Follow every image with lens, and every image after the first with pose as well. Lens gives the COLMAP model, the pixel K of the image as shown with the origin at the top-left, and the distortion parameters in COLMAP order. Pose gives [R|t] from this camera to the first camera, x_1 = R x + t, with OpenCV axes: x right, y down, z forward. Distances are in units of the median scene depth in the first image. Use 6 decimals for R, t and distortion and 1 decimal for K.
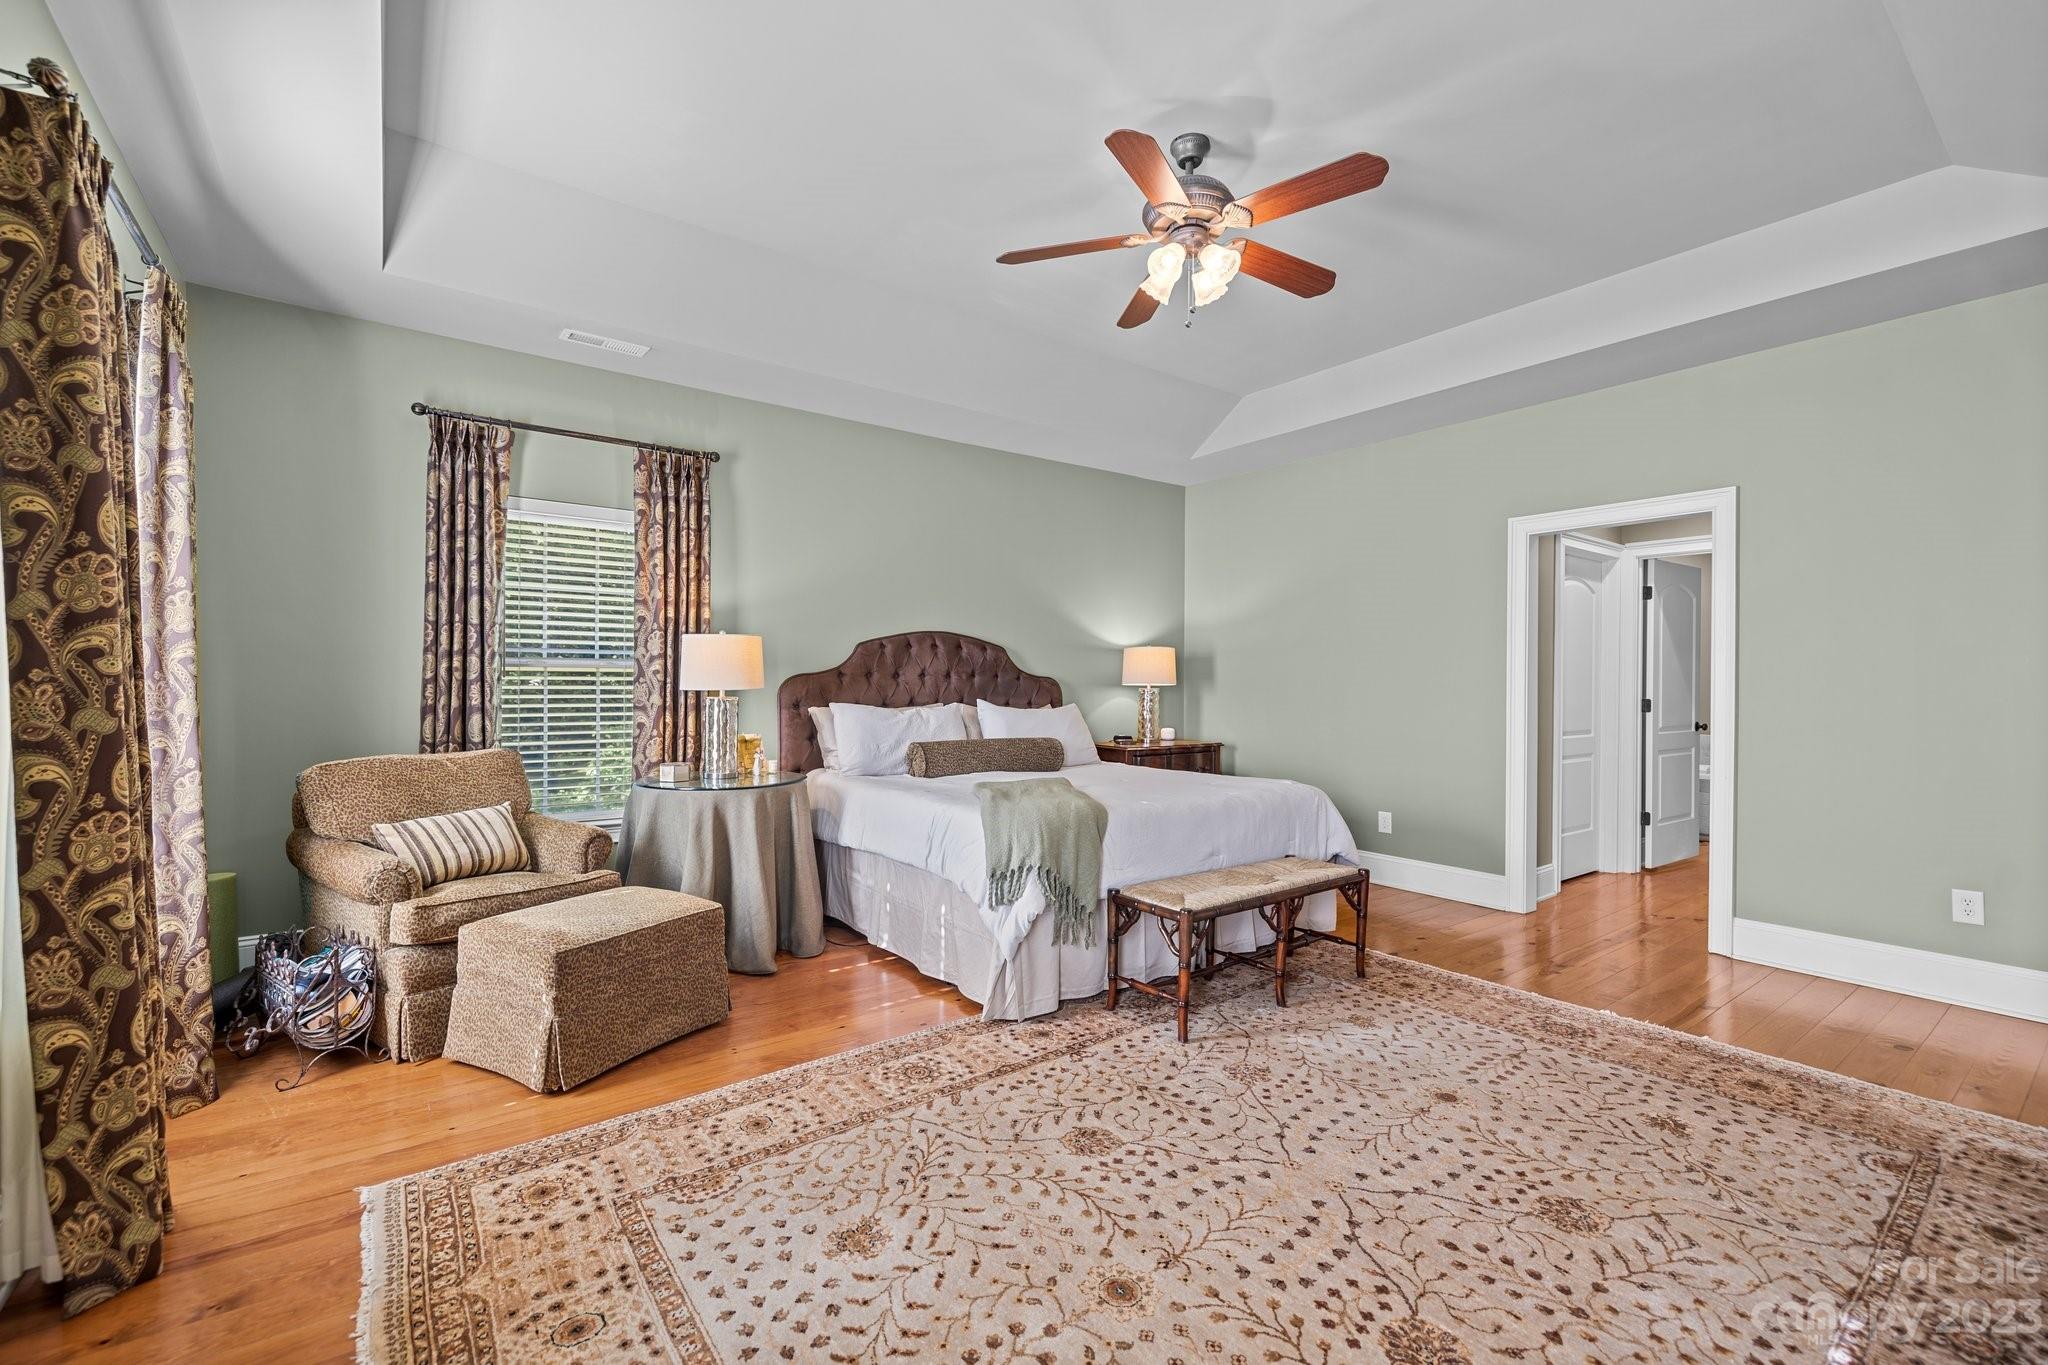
lens RADIAL K [[872.1, 0, 1024.4], [0, 872.1, 693.8], [0, 0, 1]] dist [-0.000192, -0.000739]
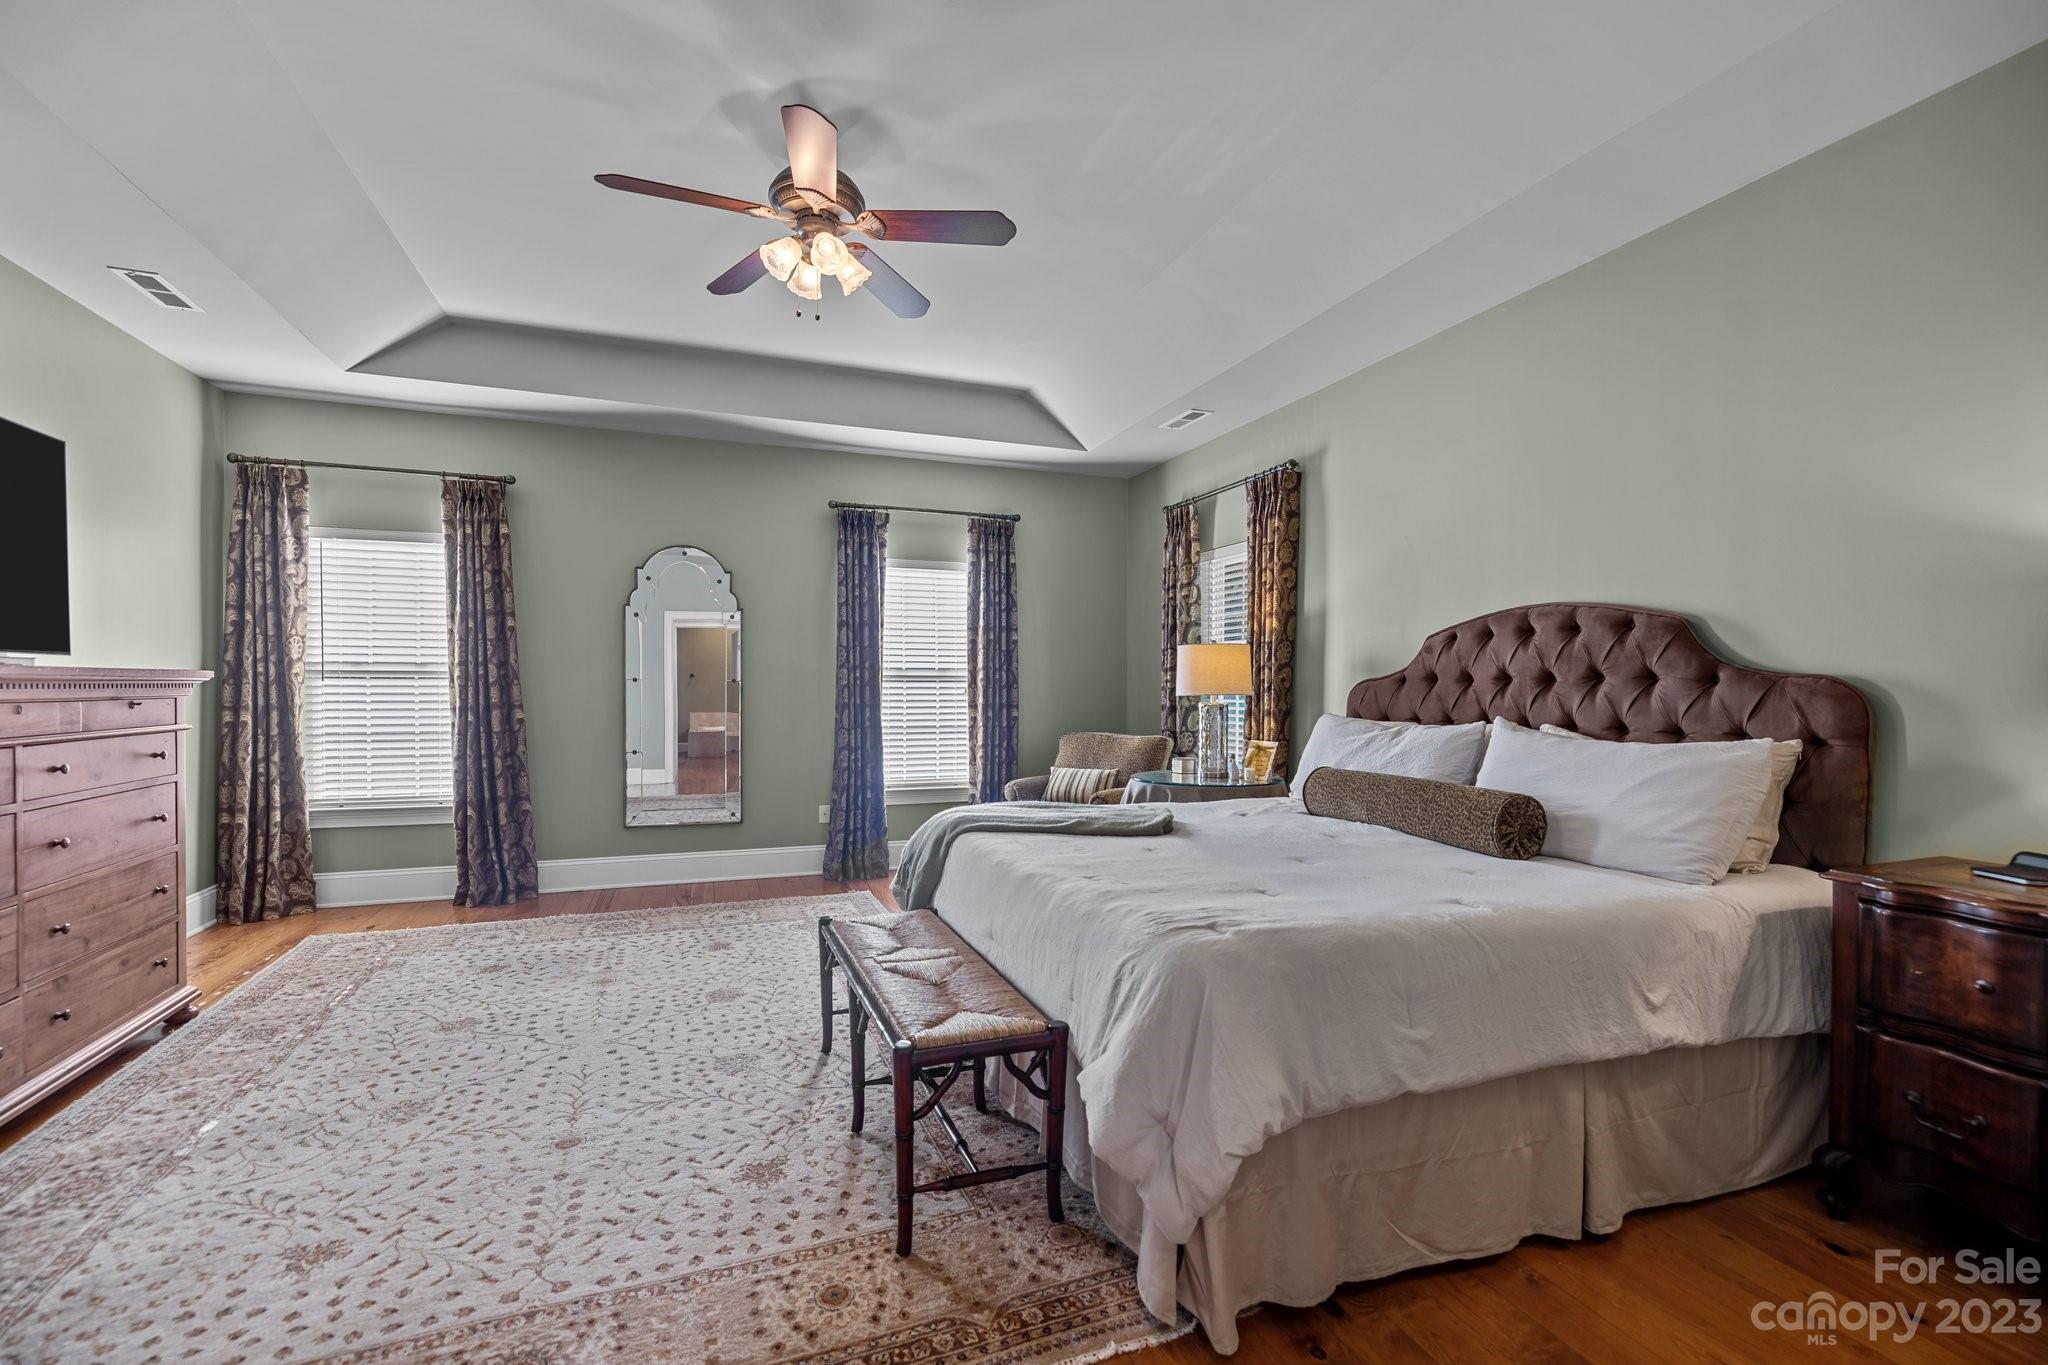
lens RADIAL K [[872.1, 0, 999.6], [0, 872.1, 710.2], [0, 0, 1]] dist [-0.000192, -0.000739]
pose [[-0.303216, 0.014976, -0.952804, 1.146660], [-0.018710, 0.999590, 0.021666, -0.007450], [0.952738, 0.024396, -0.302812, 1.614142]]
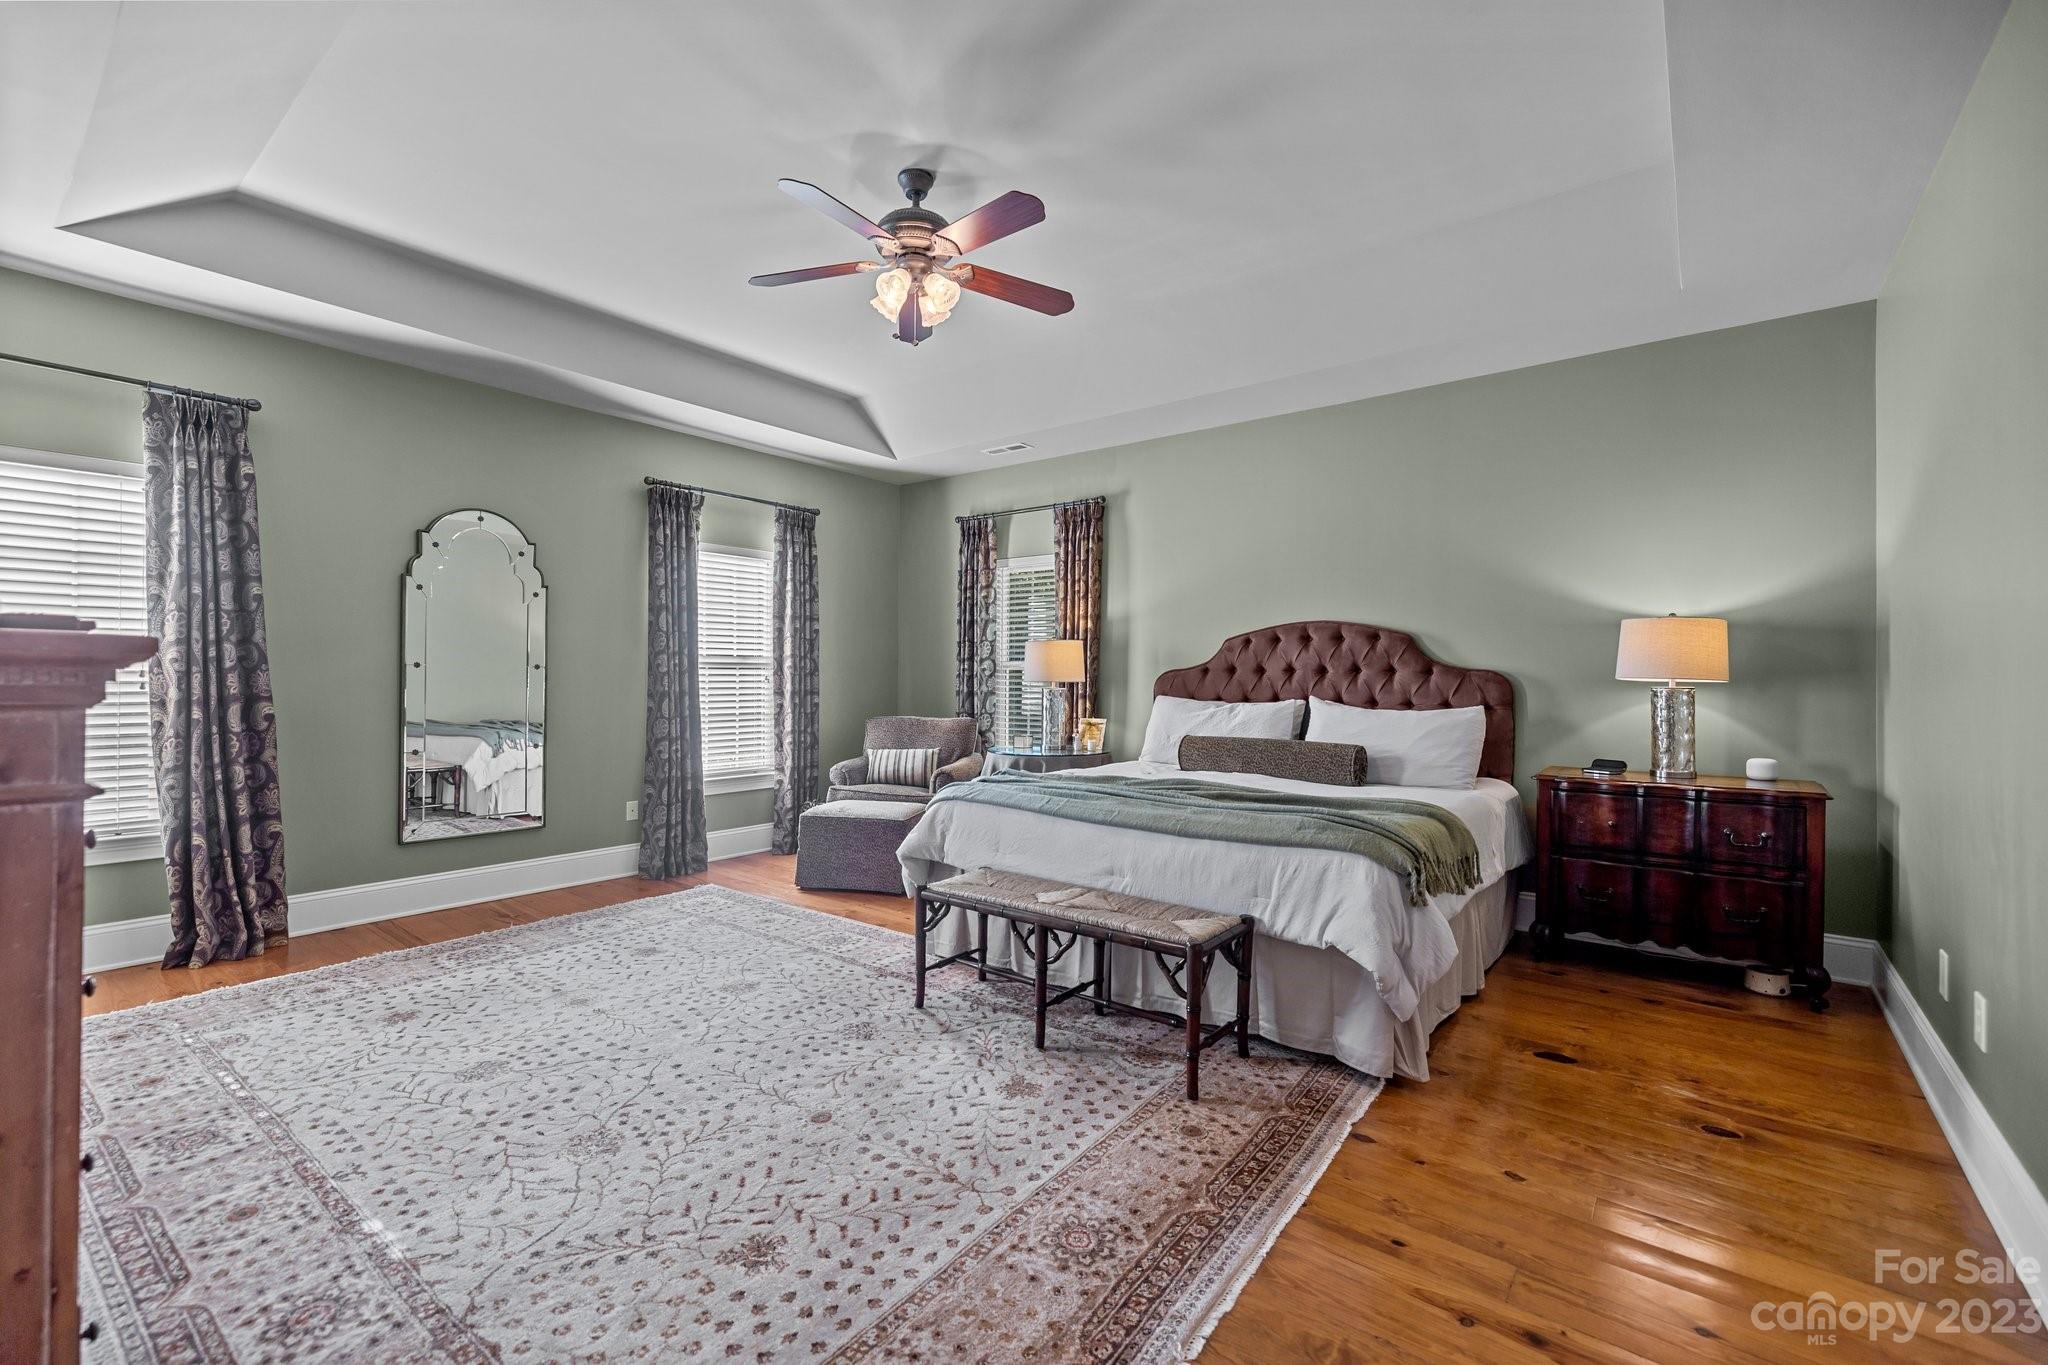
lens RADIAL K [[872.1, 0, 1005.5], [0, 872.1, 681.2], [0, 0, 1]] dist [-0.000192, -0.000739]
pose [[0.239404, -0.001549, -0.970919, 1.369537], [-0.016423, 0.999849, -0.005645, 0.003867], [0.970781, 0.017297, 0.239343, 0.922471]]
